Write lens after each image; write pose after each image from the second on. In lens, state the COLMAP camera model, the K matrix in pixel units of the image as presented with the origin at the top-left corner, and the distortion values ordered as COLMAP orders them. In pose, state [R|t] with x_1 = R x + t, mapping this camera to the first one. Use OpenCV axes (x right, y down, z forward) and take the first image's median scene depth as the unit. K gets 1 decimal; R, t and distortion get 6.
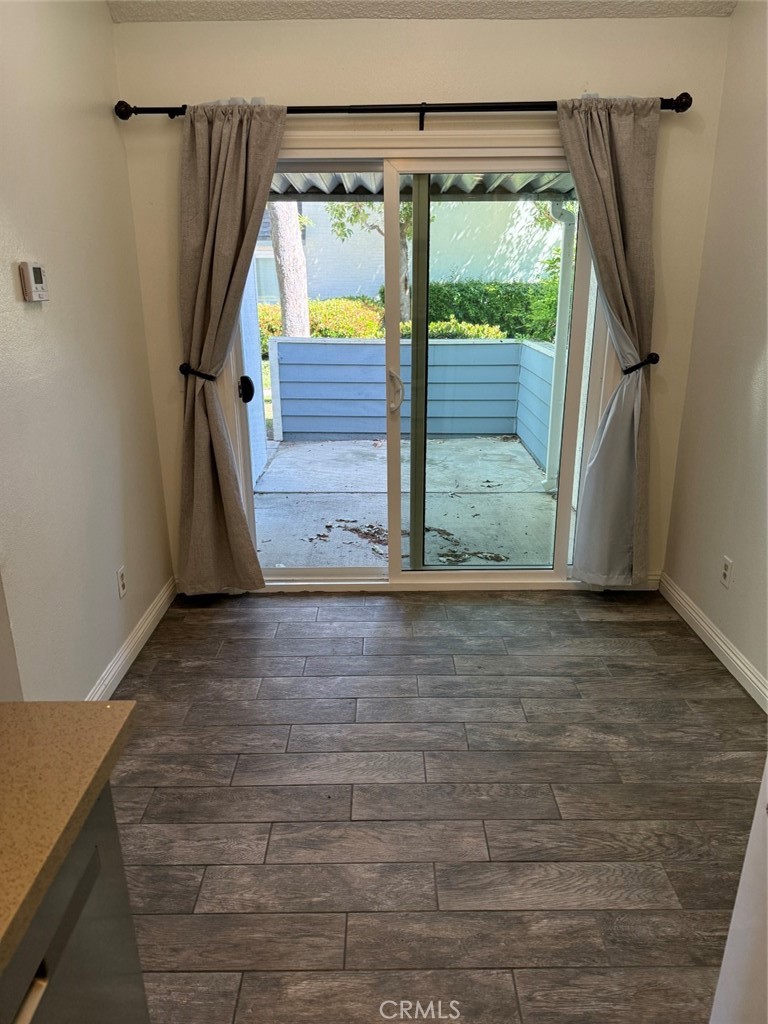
lens RADIAL K [[727.0, 0, 377.6], [0, 727.0, 513.0], [0, 0, 1]] dist [0.081172, -0.110025]
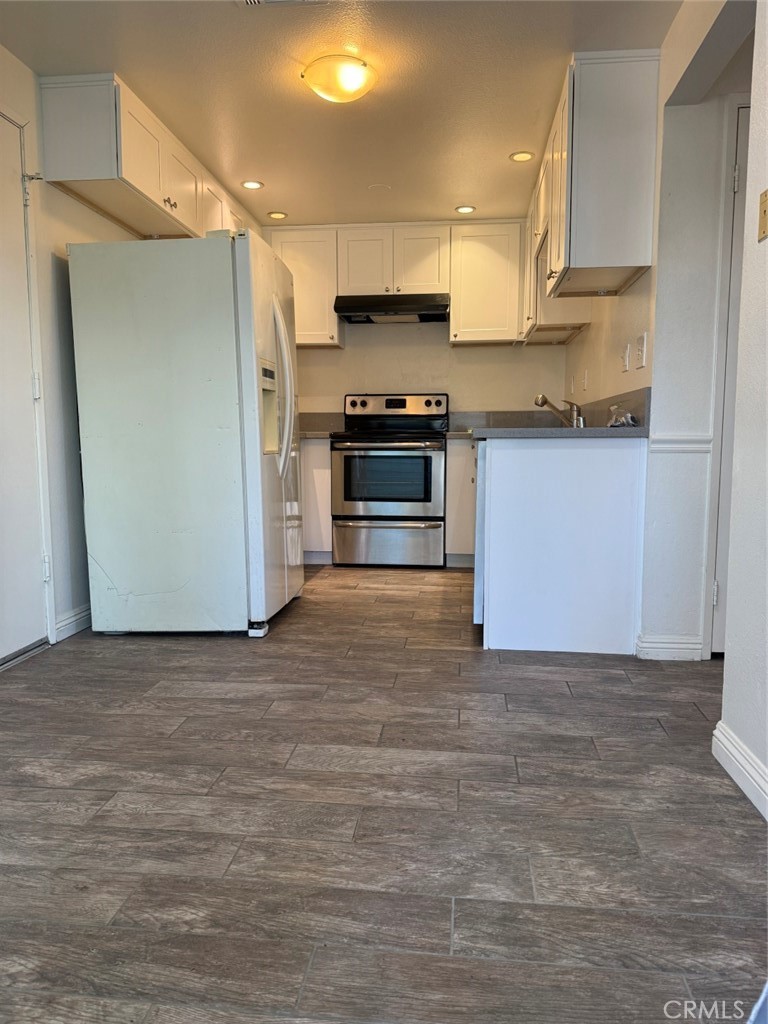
lens RADIAL K [[727.0, 0, 377.6], [0, 727.0, 513.0], [0, 0, 1]] dist [0.081172, -0.110025]
pose [[-0.993116, -0.008726, 0.116806, -0.136062], [0.039147, 0.915151, 0.401205, -0.256250], [-0.110396, 0.403016, -0.908510, 1.689110]]
